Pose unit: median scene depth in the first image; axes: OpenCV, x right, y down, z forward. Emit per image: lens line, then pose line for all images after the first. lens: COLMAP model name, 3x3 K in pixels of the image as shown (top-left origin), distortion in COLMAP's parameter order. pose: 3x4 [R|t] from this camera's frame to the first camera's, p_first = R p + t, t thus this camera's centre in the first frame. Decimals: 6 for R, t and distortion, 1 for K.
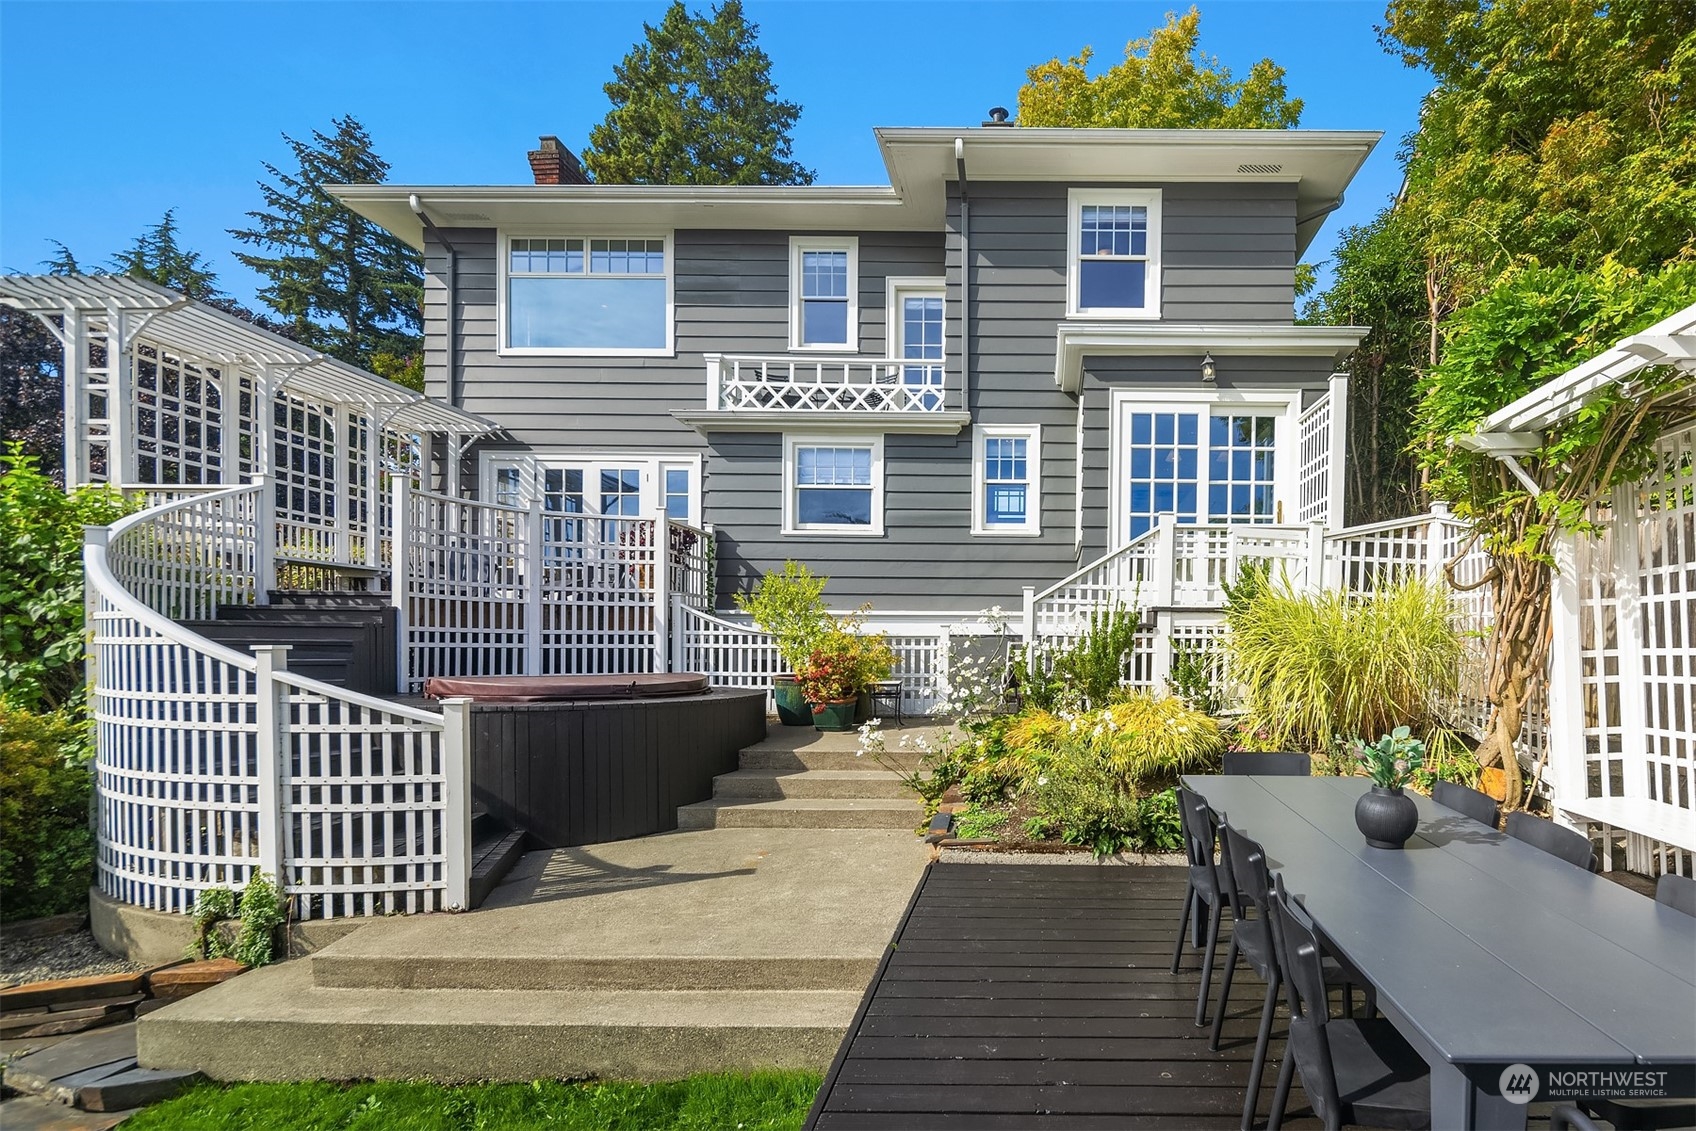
lens RADIAL K [[824.4, 0, 844.5], [0, 824.4, 572.8], [0, 0, 1]] dist [-0.002822, -0.001019]
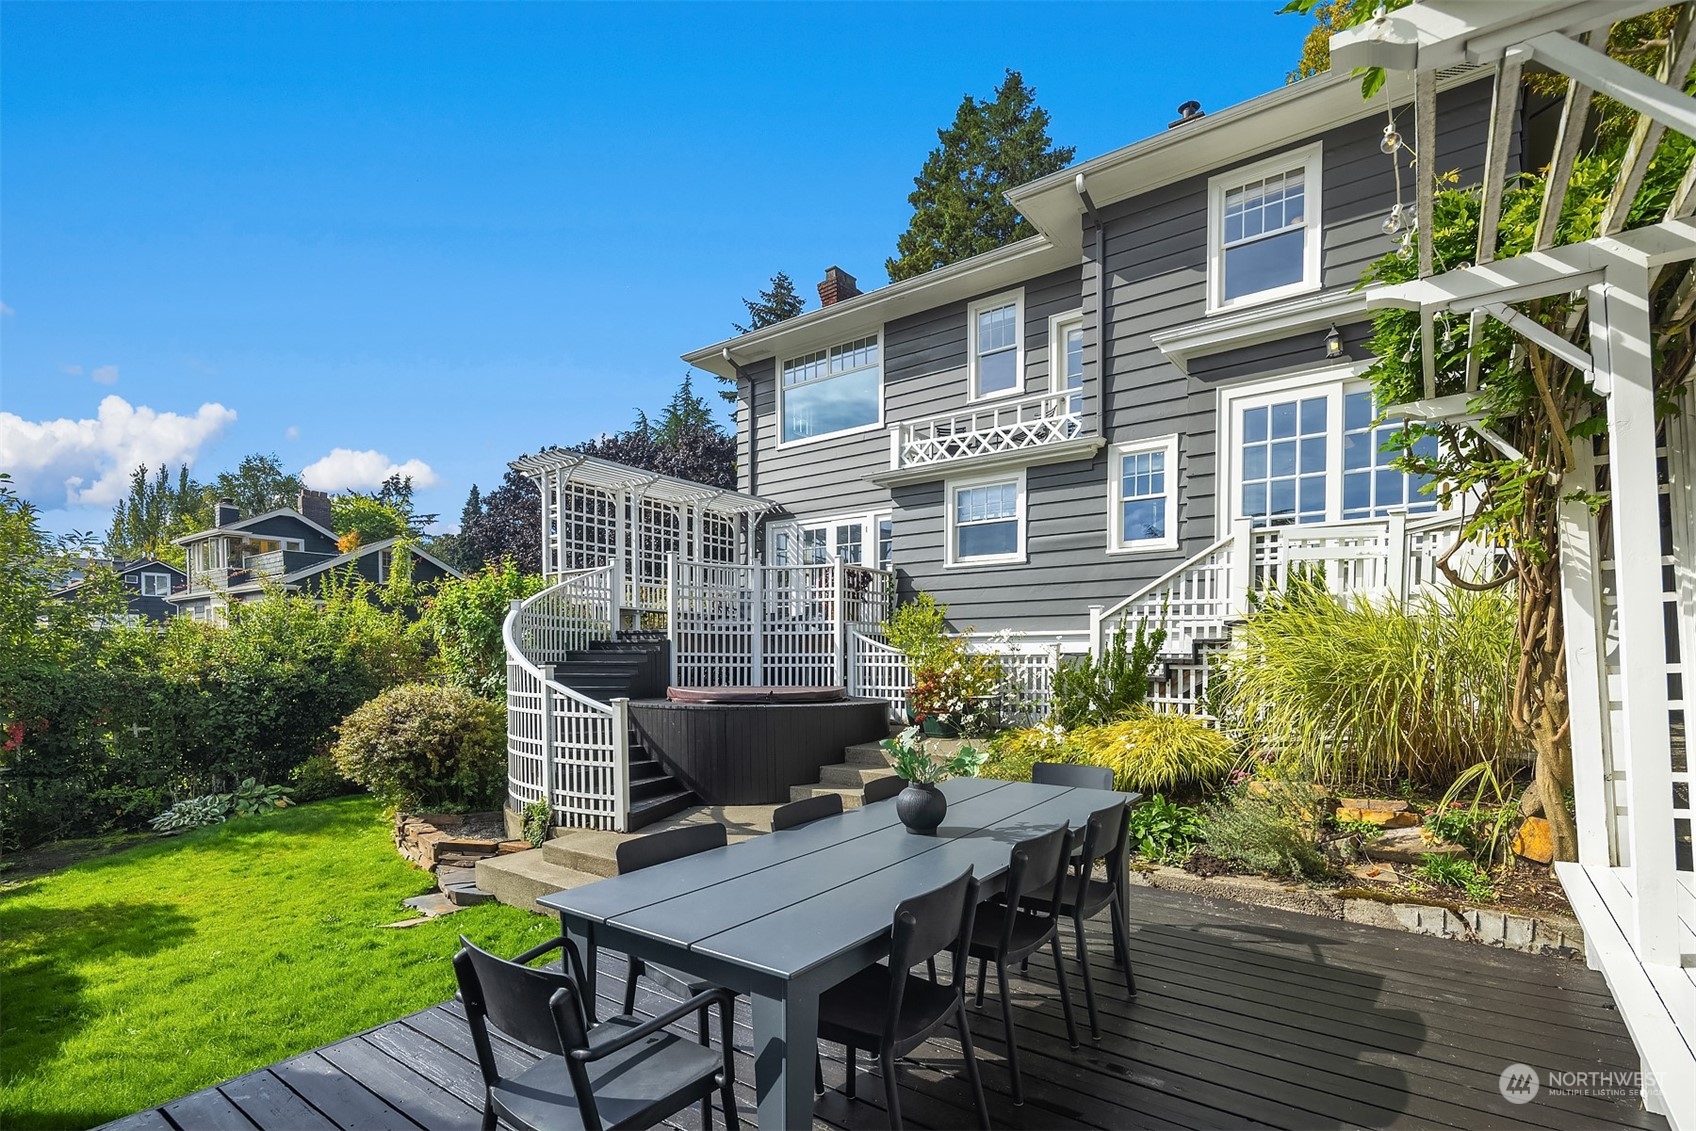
lens RADIAL K [[824.4, 0, 862.5], [0, 824.4, 575.5], [0, 0, 1]] dist [-0.002822, -0.001019]
pose [[0.797067, -0.069680, -0.599857, 0.548593], [0.055980, 0.997569, -0.041495, 0.005553], [0.601290, -0.000505, 0.799031, 0.006486]]
